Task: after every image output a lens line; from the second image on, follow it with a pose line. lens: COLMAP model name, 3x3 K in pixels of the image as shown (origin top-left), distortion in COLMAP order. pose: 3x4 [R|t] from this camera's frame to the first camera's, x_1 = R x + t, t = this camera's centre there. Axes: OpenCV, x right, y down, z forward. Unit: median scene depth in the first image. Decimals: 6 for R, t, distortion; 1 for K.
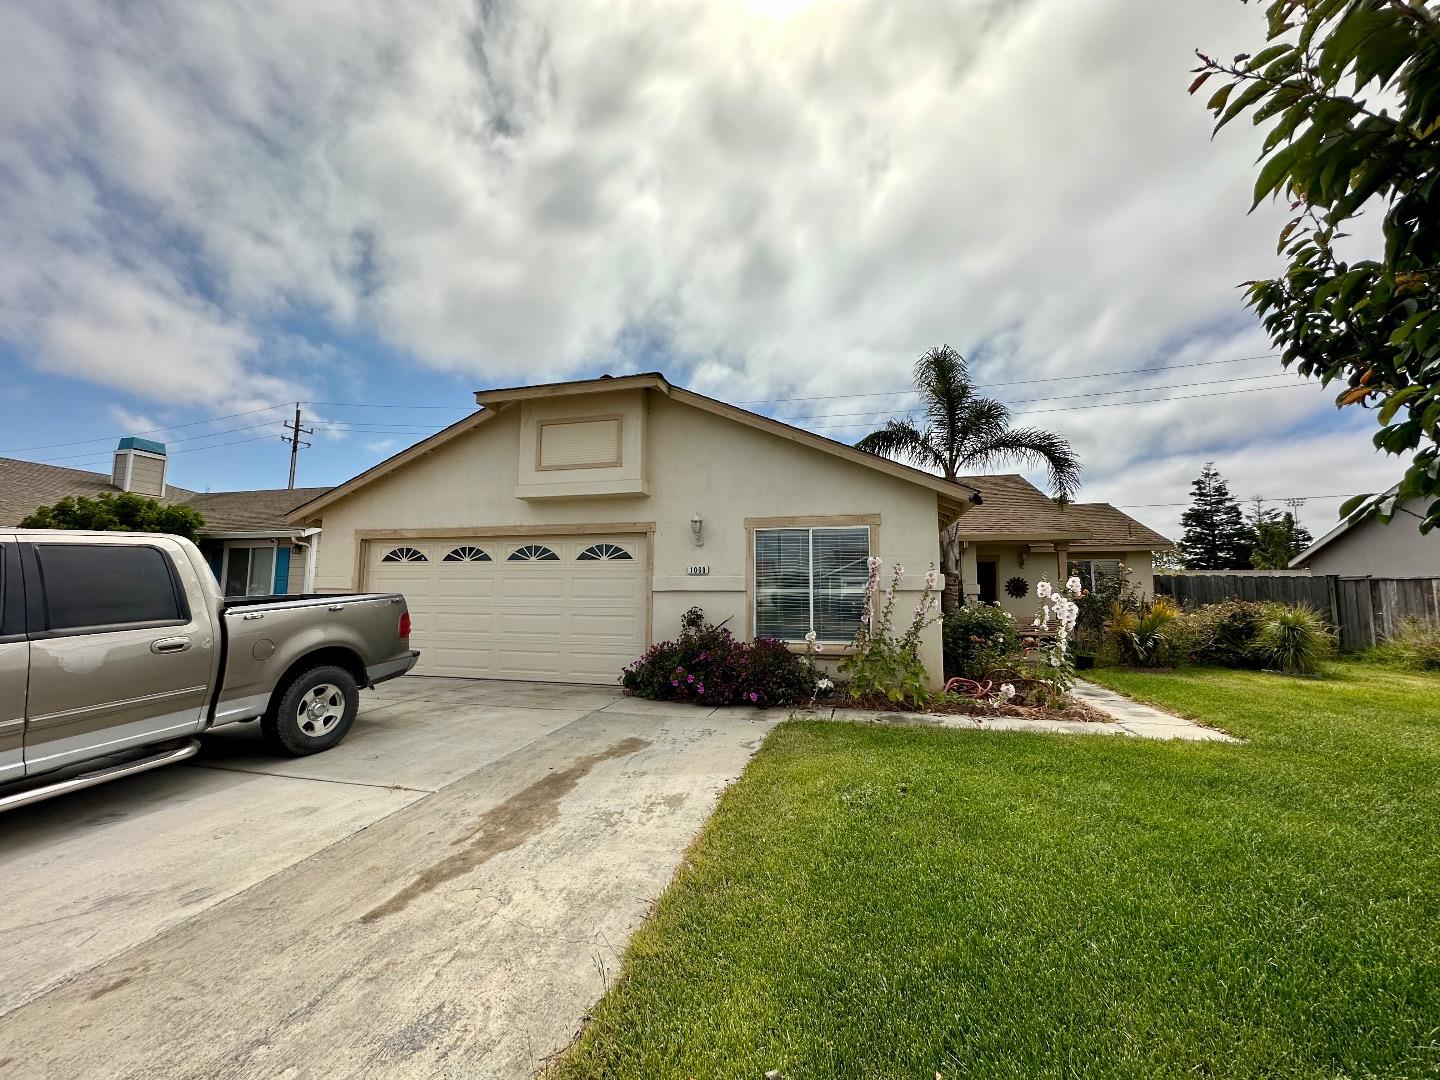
lens RADIAL K [[578.1, 0, 720.0], [0, 578.1, 540.0], [0, 0, 1]] dist [-0.000887, 0.000350]
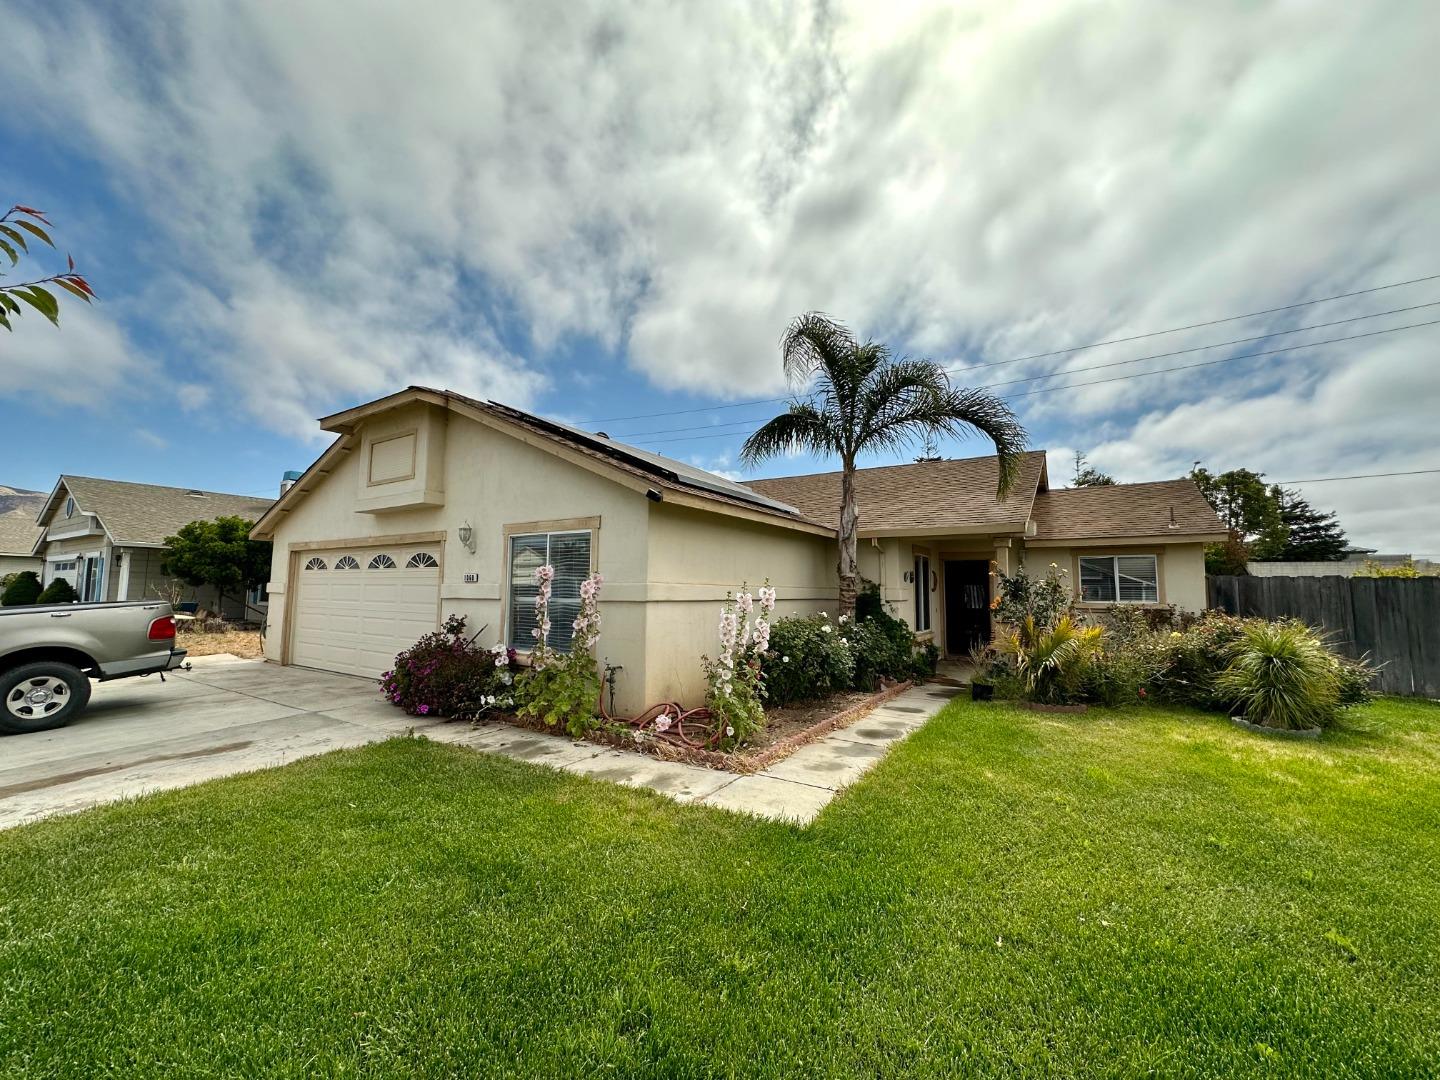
lens RADIAL K [[578.1, 0, 720.0], [0, 578.1, 540.0], [0, 0, 1]] dist [-0.000887, 0.000350]
pose [[0.946713, -0.024305, -0.321159, 0.669126], [0.026204, 0.999655, 0.001589, -0.003406], [0.321009, -0.009920, 0.947024, 0.186171]]
